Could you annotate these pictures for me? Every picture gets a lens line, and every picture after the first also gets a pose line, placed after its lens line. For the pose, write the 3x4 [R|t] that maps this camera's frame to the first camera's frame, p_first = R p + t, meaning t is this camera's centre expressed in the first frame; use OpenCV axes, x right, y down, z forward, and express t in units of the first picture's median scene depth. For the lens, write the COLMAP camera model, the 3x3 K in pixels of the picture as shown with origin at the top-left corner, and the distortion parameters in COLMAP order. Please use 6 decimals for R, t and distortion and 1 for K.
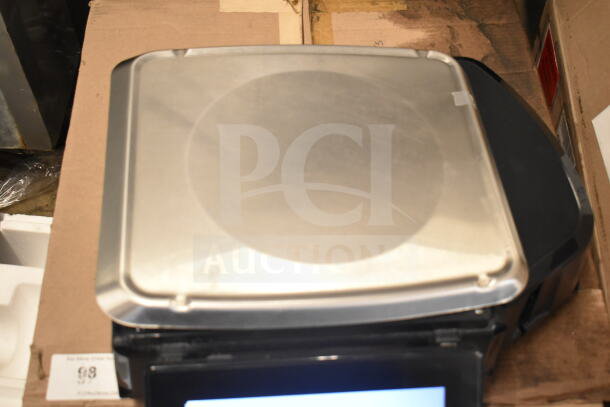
lens RADIAL K [[862.3, 0, 304.3], [0, 862.3, 204.3], [0, 0, 1]] dist [0.043783, 0.000000]
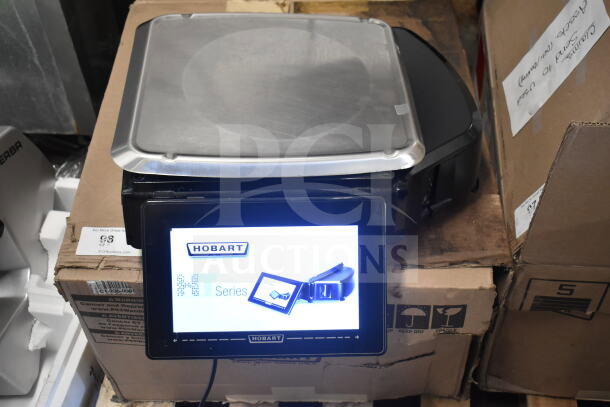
lens RADIAL K [[801.8, 0, 301.1], [0, 801.8, 204.6], [0, 0, 1]] dist [0.043190, 0.000000]
pose [[0.998050, 0.016588, -0.060167, 0.120883], [-0.023923, 0.992079, -0.123313, 0.276783], [0.057645, 0.124512, 0.990542, -0.220894]]
